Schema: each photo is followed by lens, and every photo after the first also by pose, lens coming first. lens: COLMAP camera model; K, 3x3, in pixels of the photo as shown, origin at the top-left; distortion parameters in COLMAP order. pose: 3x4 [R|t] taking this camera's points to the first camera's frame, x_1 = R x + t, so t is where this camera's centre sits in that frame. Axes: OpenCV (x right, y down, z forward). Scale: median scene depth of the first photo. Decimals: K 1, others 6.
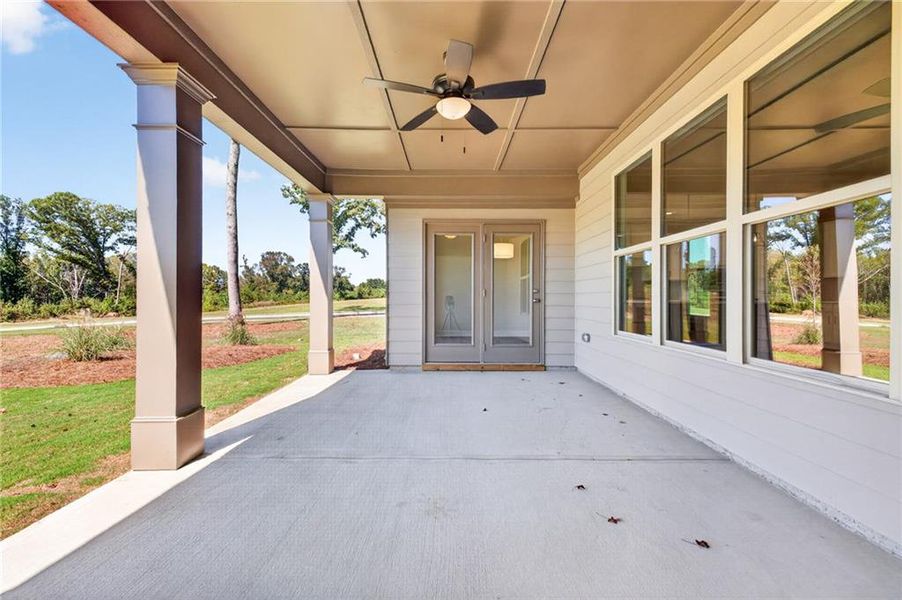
lens RADIAL K [[375.4, 0, 450.4], [0, 375.4, 300.1], [0, 0, 1]] dist [0.002008, 0.000638]
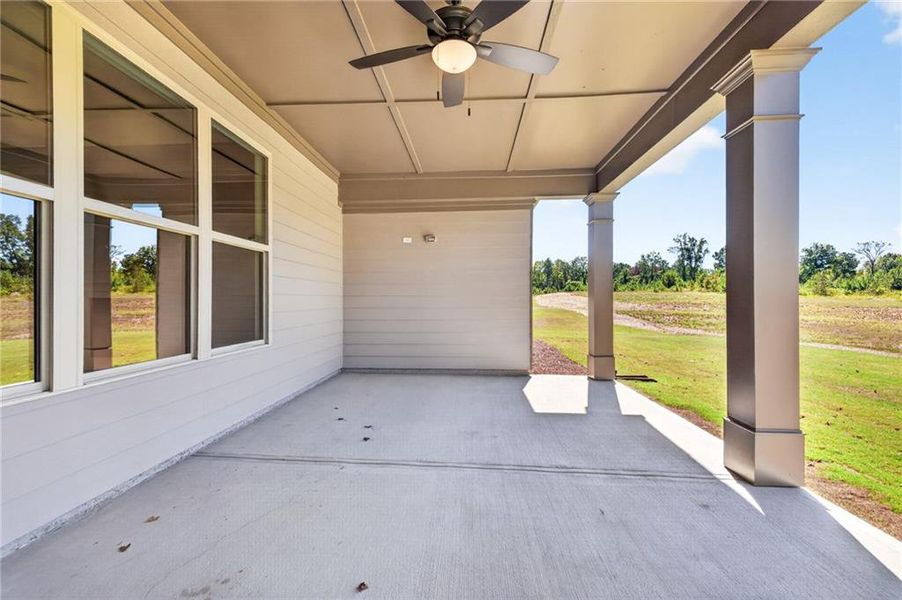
lens RADIAL K [[375.4, 0, 448.0], [0, 375.4, 296.2], [0, 0, 1]] dist [0.002008, 0.000638]
pose [[-0.997197, 0.002780, 0.074775, -0.046331], [0.003073, 0.999988, 0.003795, -0.018899], [-0.074763, 0.004014, -0.997193, 1.964461]]
